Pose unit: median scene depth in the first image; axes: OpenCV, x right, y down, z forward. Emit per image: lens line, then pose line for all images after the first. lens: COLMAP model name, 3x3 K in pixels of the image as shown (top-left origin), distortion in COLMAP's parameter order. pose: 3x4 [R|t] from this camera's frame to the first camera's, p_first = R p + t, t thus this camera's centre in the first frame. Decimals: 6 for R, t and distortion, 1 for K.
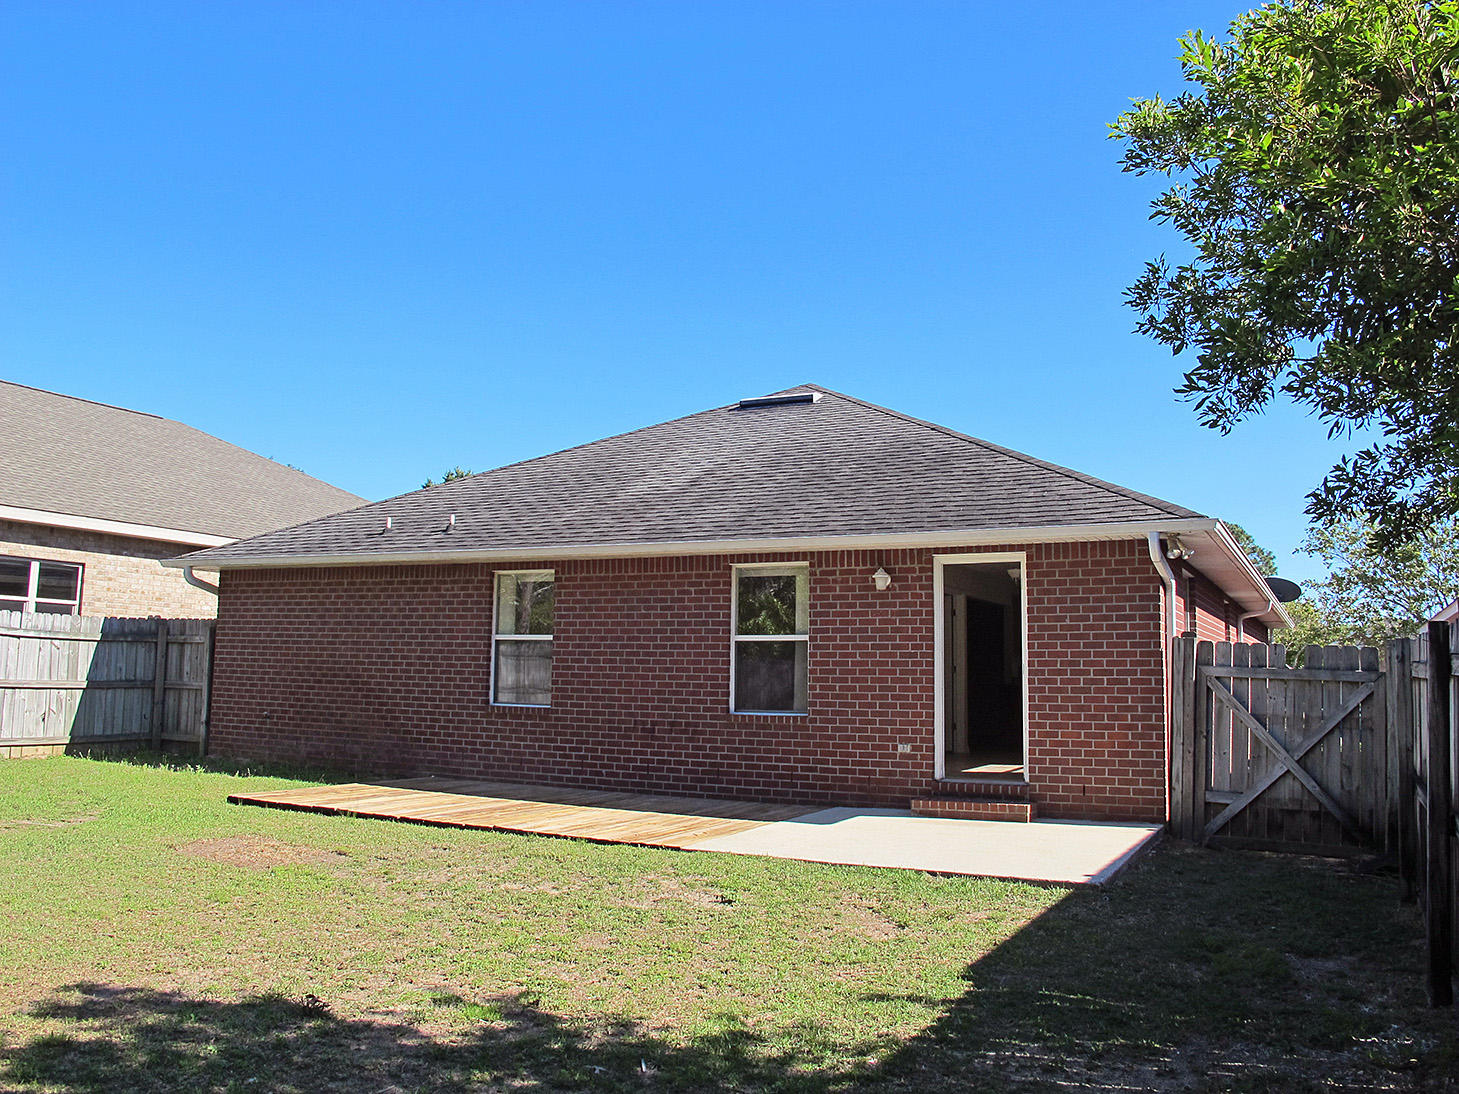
lens RADIAL K [[1224.4, 0, 729.7], [0, 1224.4, 533.1], [0, 0, 1]] dist [-0.152306, 0.101405]
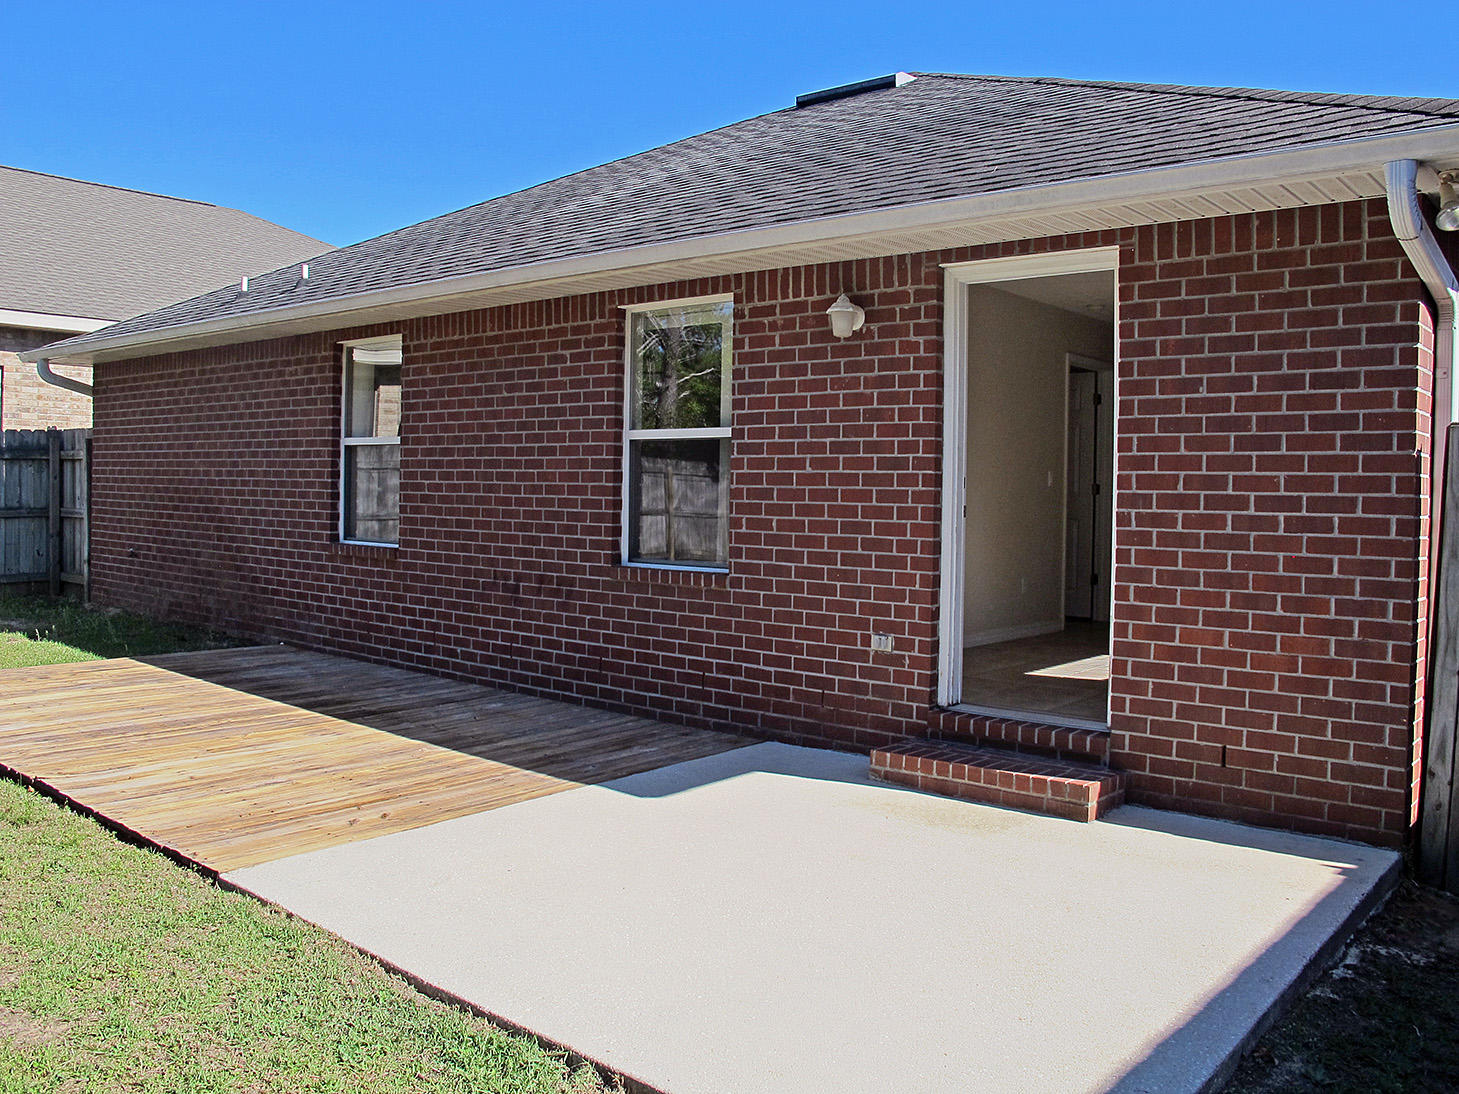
lens RADIAL K [[1224.4, 0, 712.1], [0, 1224.4, 523.8], [0, 0, 1]] dist [-0.152306, 0.101405]
pose [[0.970378, 0.008831, -0.241430, 0.193733], [0.025222, 0.990168, 0.137593, 0.051828], [0.240271, -0.139606, 0.960614, 0.476996]]
